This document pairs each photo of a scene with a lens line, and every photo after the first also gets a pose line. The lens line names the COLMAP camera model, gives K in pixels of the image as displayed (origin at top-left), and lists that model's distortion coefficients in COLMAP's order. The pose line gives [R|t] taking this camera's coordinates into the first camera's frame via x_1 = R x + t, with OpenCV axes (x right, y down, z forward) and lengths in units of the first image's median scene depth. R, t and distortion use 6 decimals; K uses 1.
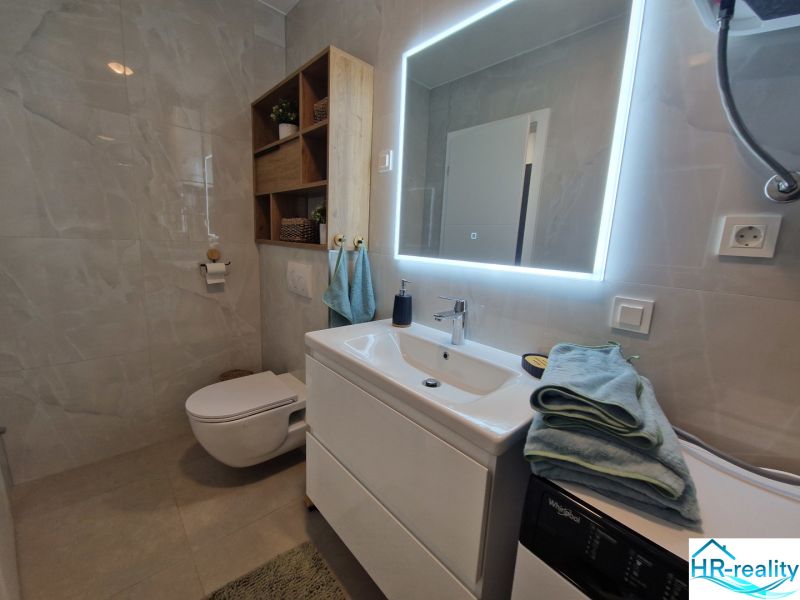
lens RADIAL K [[325.3, 0, 398.6], [0, 325.3, 295.4], [0, 0, 1]] dist [-0.004717, -0.000460]
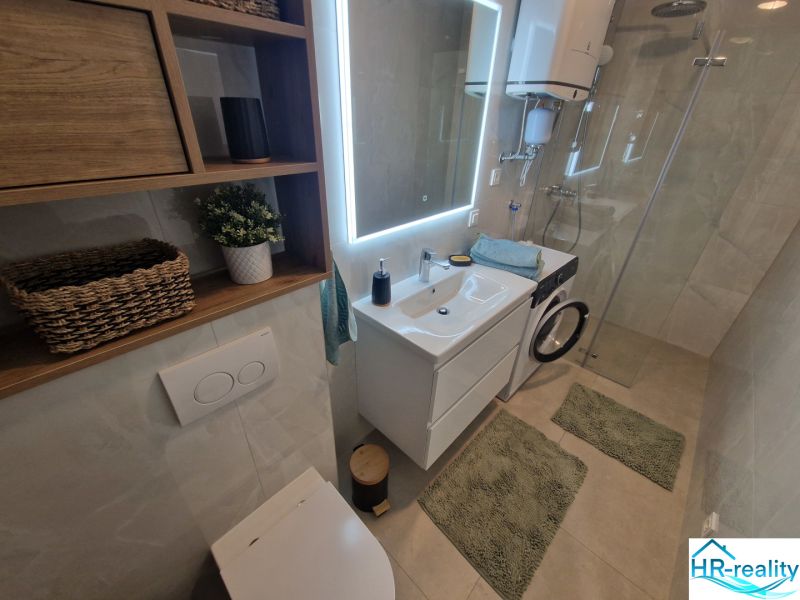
lens RADIAL K [[325.3, 0, 398.6], [0, 325.3, 295.4], [0, 0, 1]] dist [-0.004717, -0.000460]
pose [[-0.068614, -0.545369, 0.835383, -0.904081], [0.134119, 0.824713, 0.549419, -0.516800], [-0.988587, 0.149739, 0.016558, 1.020252]]
